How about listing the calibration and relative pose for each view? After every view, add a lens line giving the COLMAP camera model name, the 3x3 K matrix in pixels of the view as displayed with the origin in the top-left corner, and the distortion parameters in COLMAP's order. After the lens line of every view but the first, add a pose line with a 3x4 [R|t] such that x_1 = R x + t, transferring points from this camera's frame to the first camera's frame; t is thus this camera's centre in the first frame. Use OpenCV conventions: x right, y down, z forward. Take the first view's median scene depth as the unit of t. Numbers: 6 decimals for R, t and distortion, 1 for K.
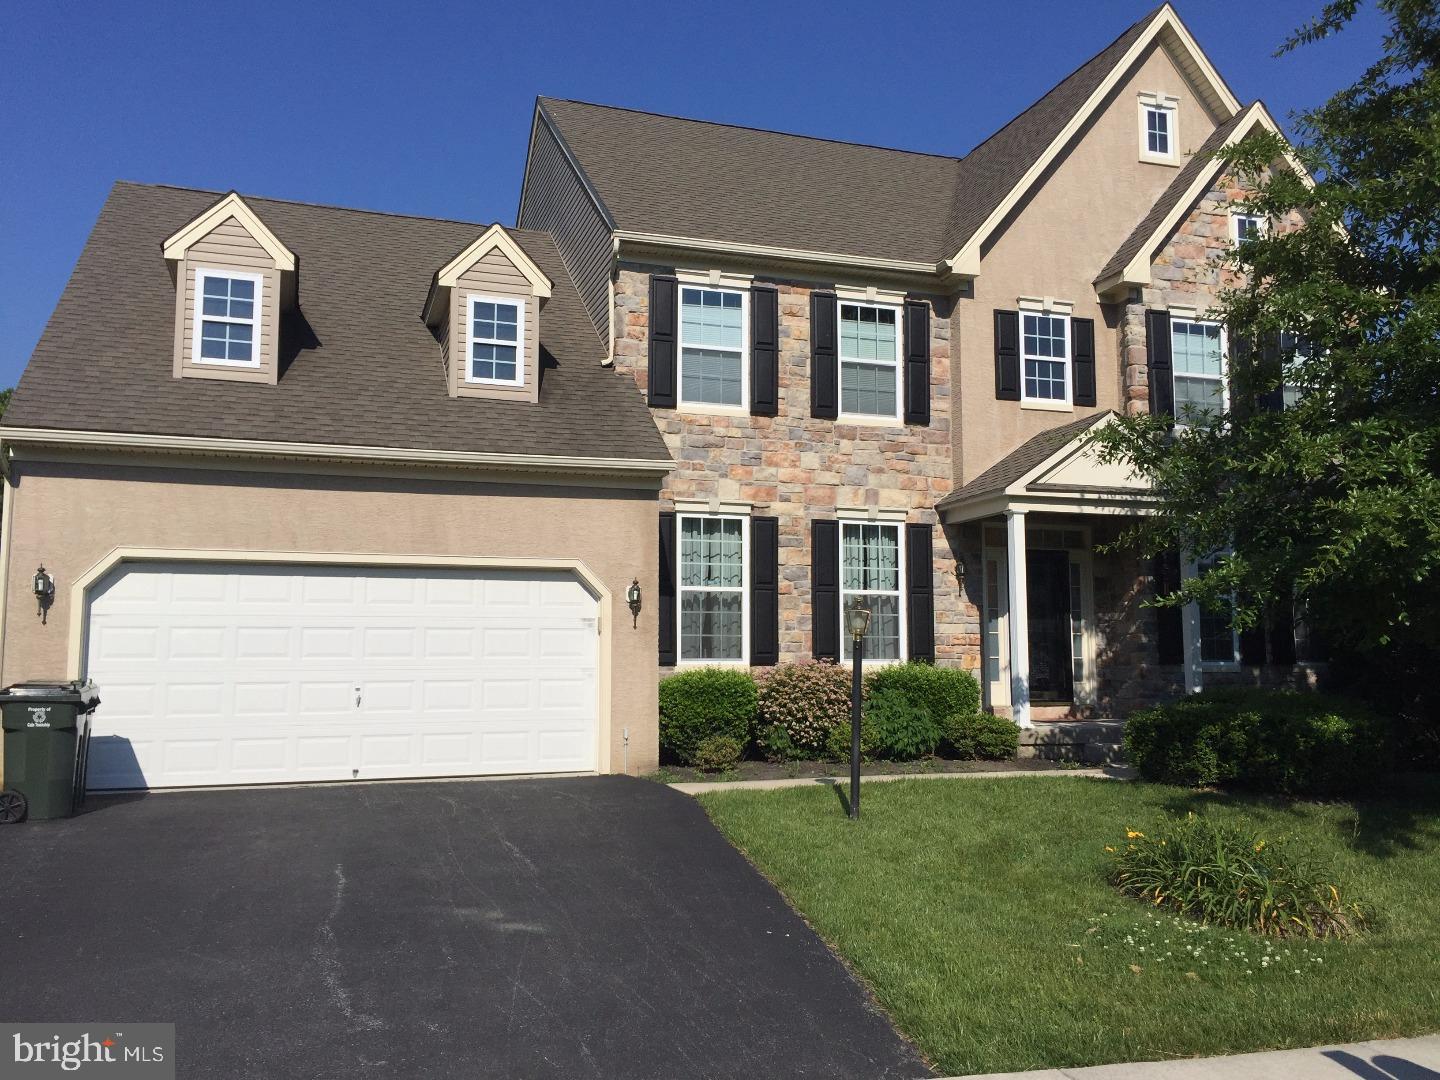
lens RADIAL K [[1222.2, 0, 720.0], [0, 1222.2, 540.0], [0, 0, 1]] dist [0.050423, -0.005192]
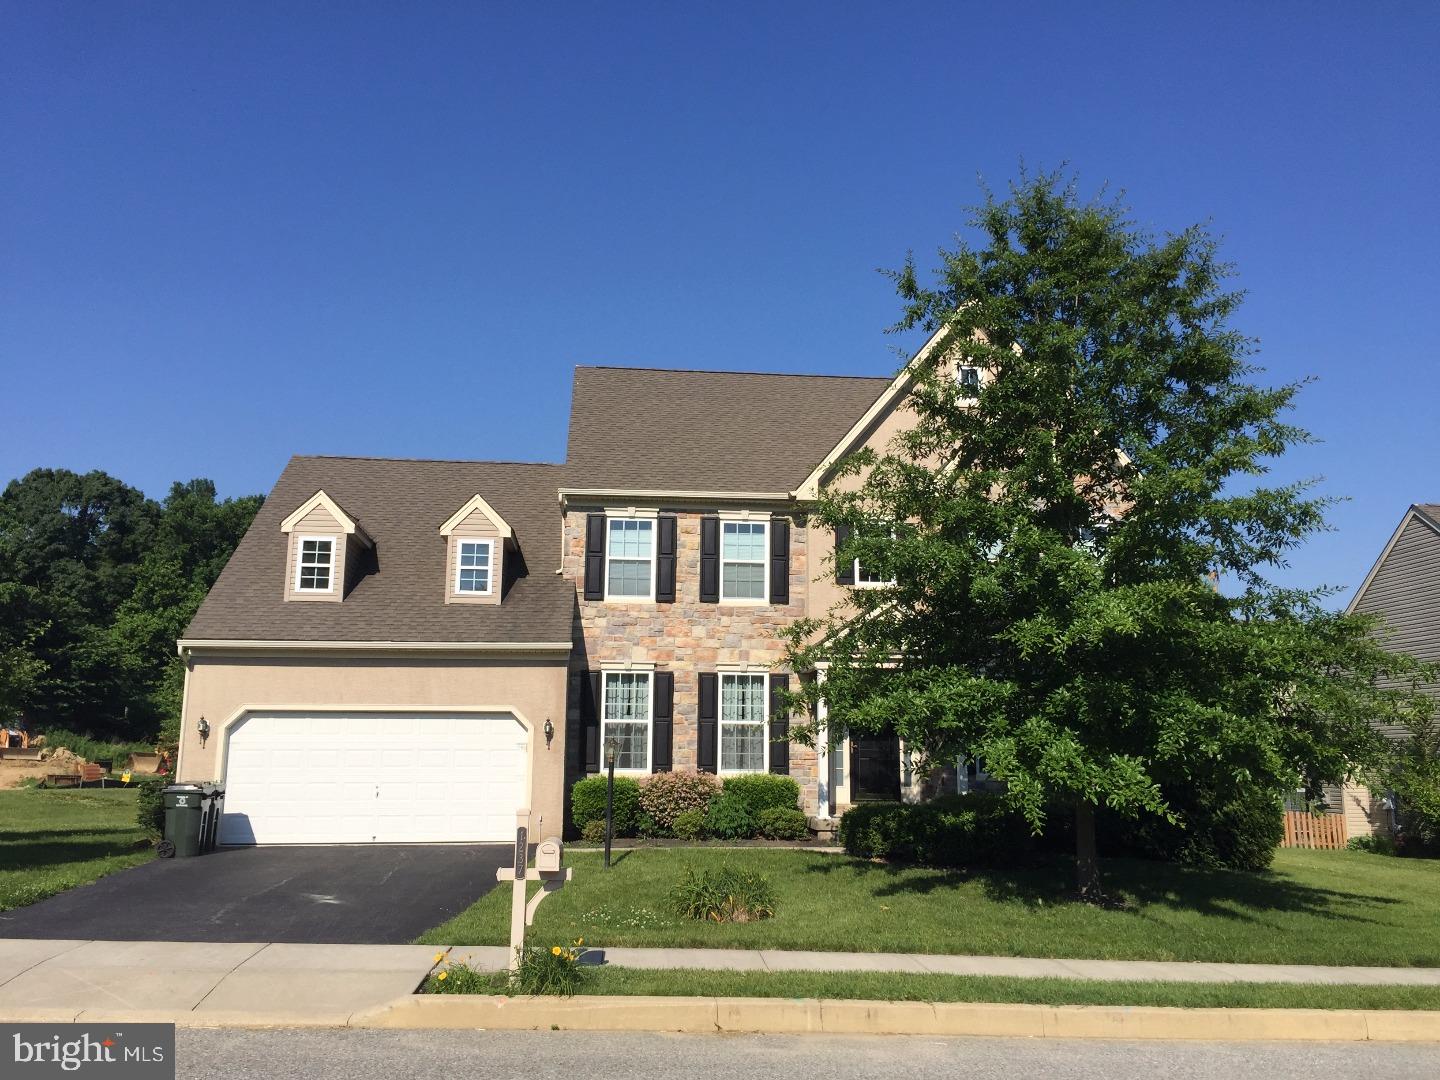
lens RADIAL K [[1222.2, 0, 720.0], [0, 1222.2, 540.0], [0, 0, 1]] dist [0.050423, -0.005192]
pose [[0.974112, -0.032768, -0.223678, 0.439574], [0.015424, 0.996767, -0.078853, -0.059969], [0.225539, 0.073361, 0.971468, -0.436474]]
